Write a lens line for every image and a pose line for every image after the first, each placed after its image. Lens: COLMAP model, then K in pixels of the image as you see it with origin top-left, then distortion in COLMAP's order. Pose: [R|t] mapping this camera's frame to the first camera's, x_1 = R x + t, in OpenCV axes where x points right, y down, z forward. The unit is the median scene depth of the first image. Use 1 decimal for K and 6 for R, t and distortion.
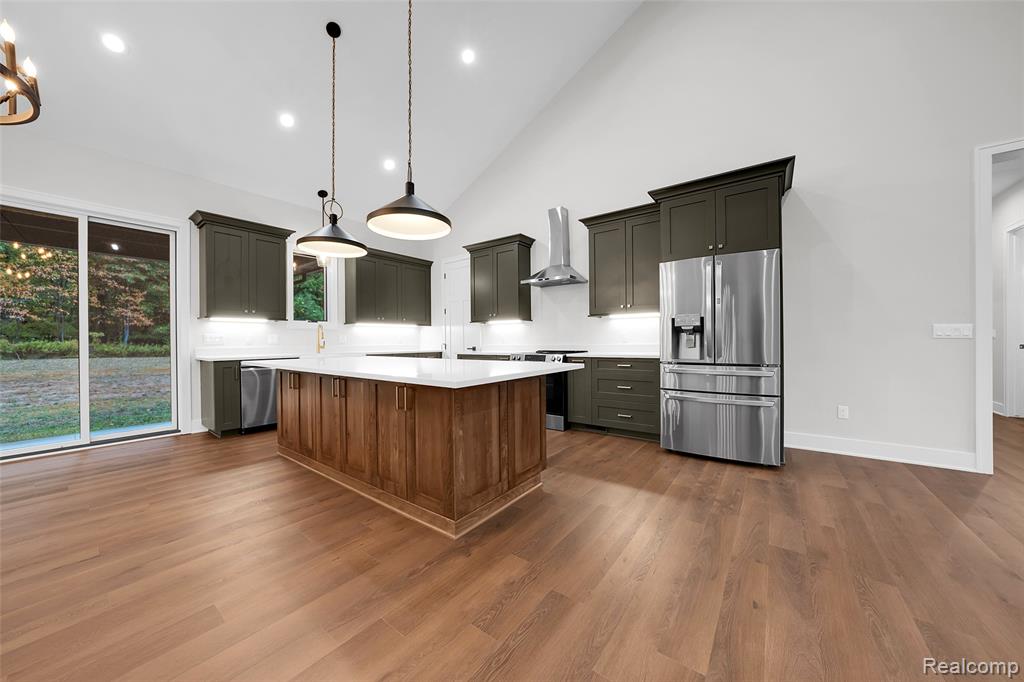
lens RADIAL K [[348.4, 0, 512.0], [0, 348.4, 341.0], [0, 0, 1]] dist [-0.001436, -0.000048]
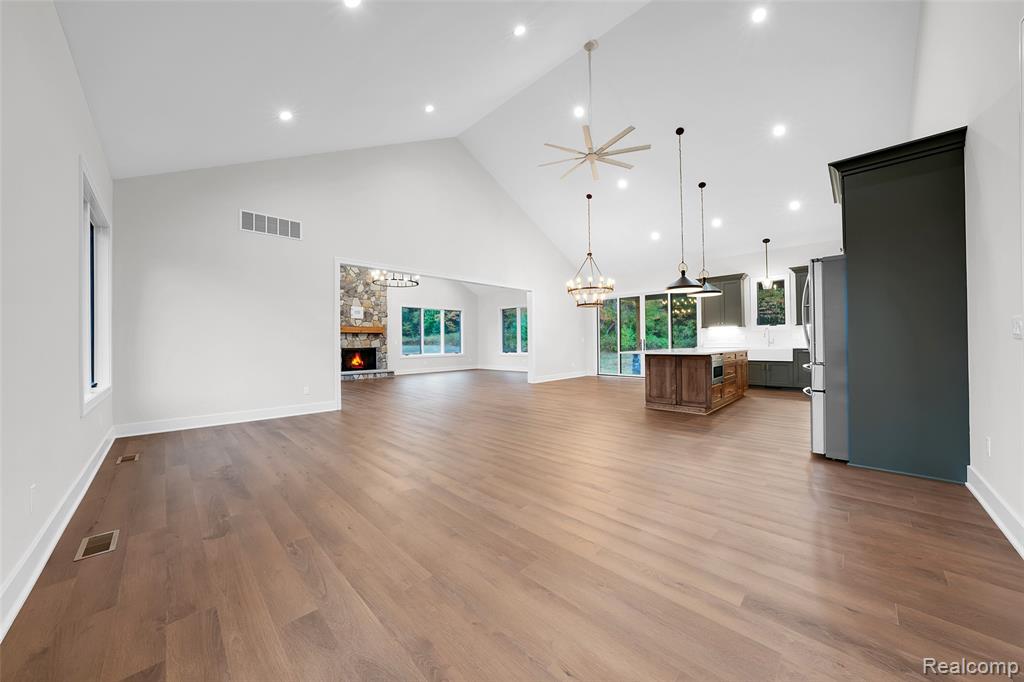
lens RADIAL K [[348.4, 0, 512.0], [0, 348.4, 341.0], [0, 0, 1]] dist [-0.001436, -0.000048]
pose [[-0.142822, 0.005659, -0.989732, 2.301166], [0.006598, 0.999967, 0.004765, -0.006388], [0.989726, -0.005850, -0.142855, 0.251223]]
